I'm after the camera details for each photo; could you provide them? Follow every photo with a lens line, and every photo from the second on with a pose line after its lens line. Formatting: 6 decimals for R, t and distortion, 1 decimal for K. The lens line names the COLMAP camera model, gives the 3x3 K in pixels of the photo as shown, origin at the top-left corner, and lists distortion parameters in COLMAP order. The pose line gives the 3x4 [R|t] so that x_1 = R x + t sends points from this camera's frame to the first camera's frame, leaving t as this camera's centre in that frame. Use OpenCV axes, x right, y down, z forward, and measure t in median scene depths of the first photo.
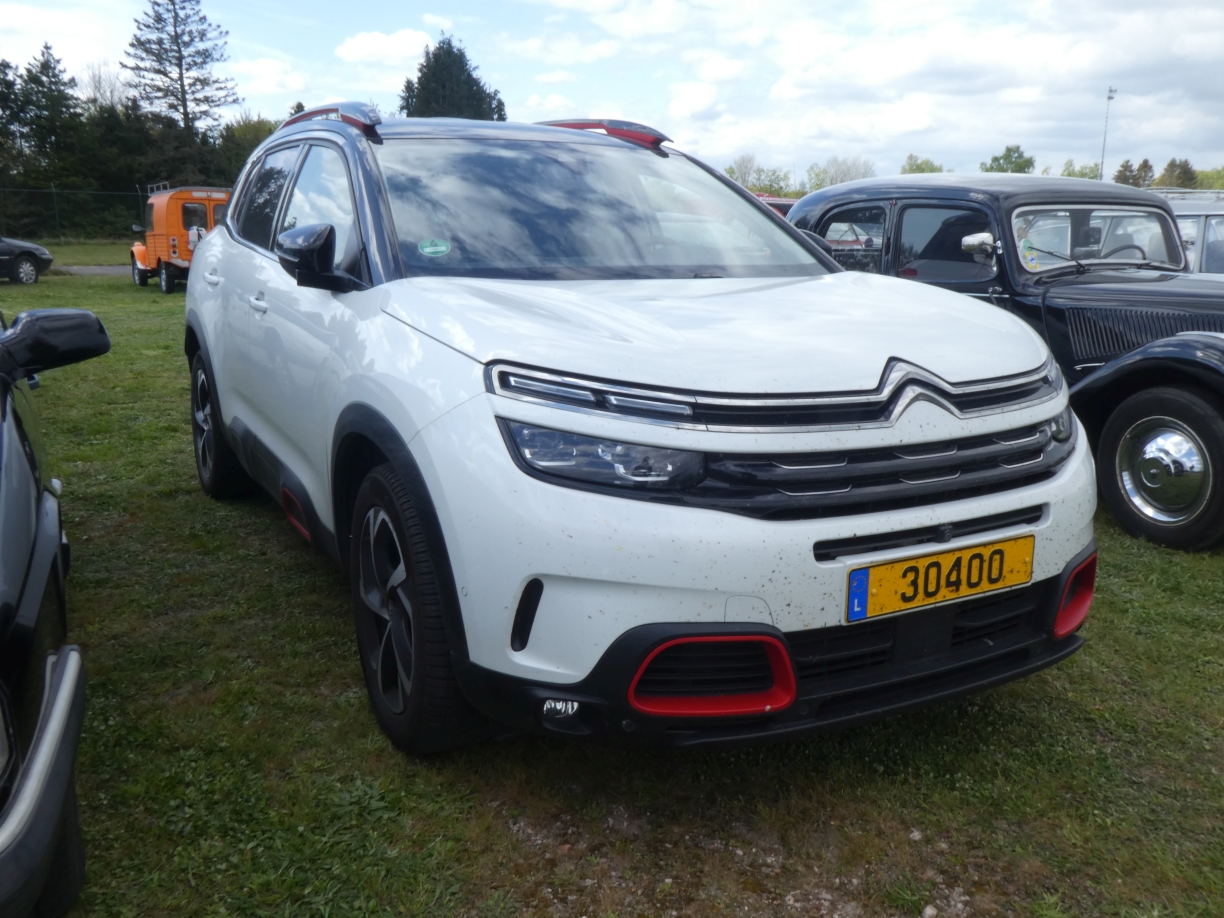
lens RADIAL K [[1086.4, 0, 632.2], [0, 1086.4, 458.9], [0, 0, 1]] dist [0.069721, -0.043532]
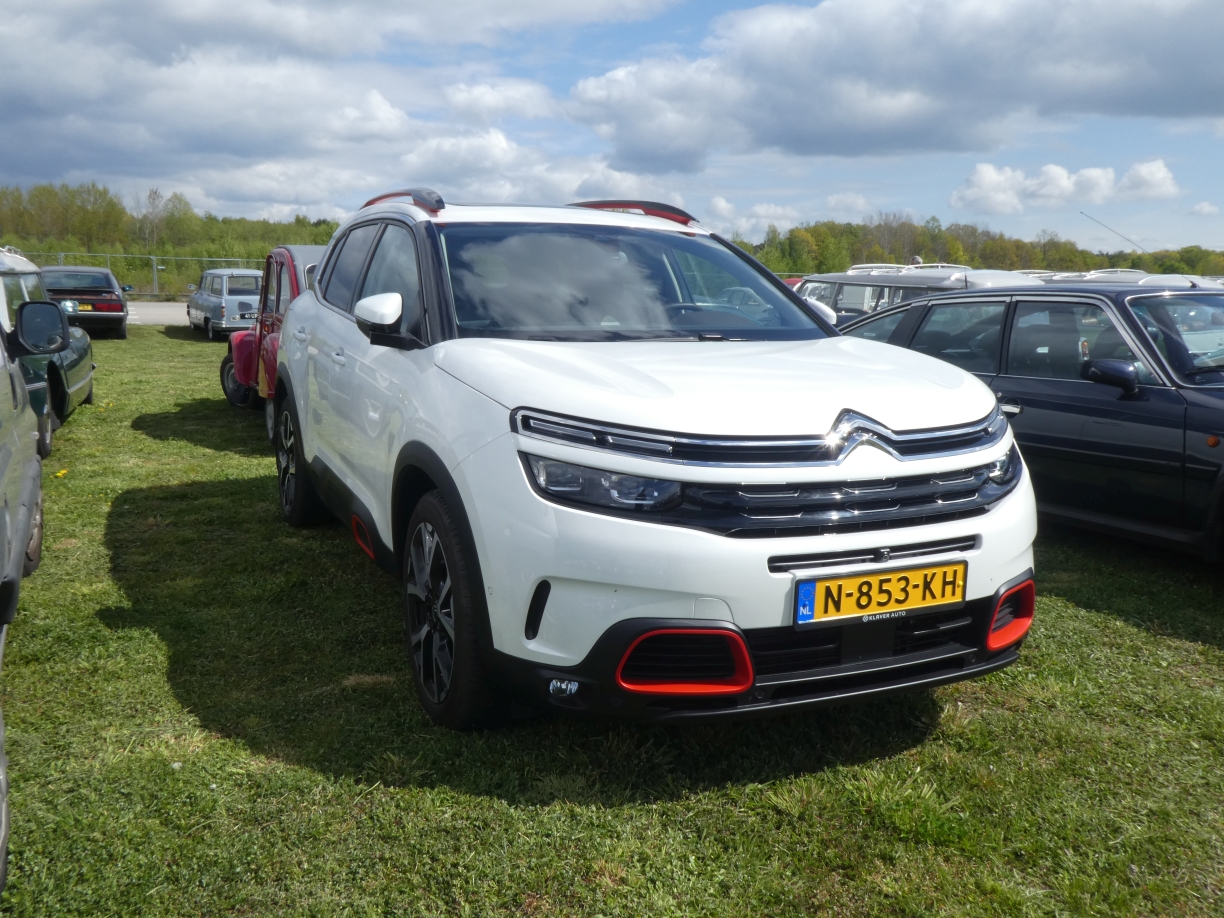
lens RADIAL K [[1086.4, 0, 632.5], [0, 1086.4, 467.5], [0, 0, 1]] dist [0.069721, -0.043532]
pose [[0.997583, 0.019626, -0.066650, 0.083346], [-0.022372, 0.998921, -0.040709, 0.026071], [0.065779, 0.042102, 0.996946, -0.220509]]
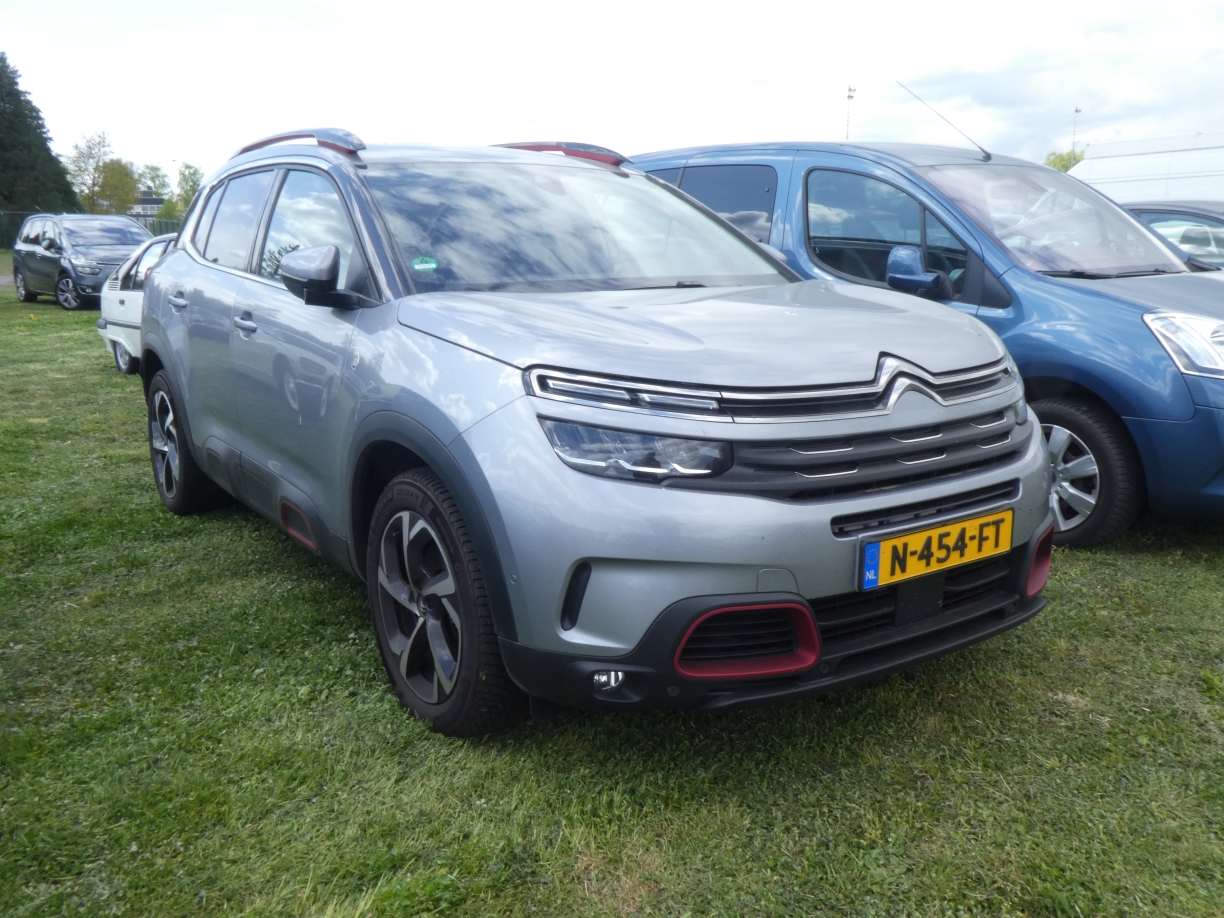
lens RADIAL K [[1086.4, 0, 629.2], [0, 1086.4, 462.1], [0, 0, 1]] dist [0.069721, -0.043532]
pose [[0.994746, -0.037993, 0.095058, -0.129551], [0.039027, 0.999197, -0.009046, 0.018695], [-0.094638, 0.012708, 0.995431, -0.090536]]
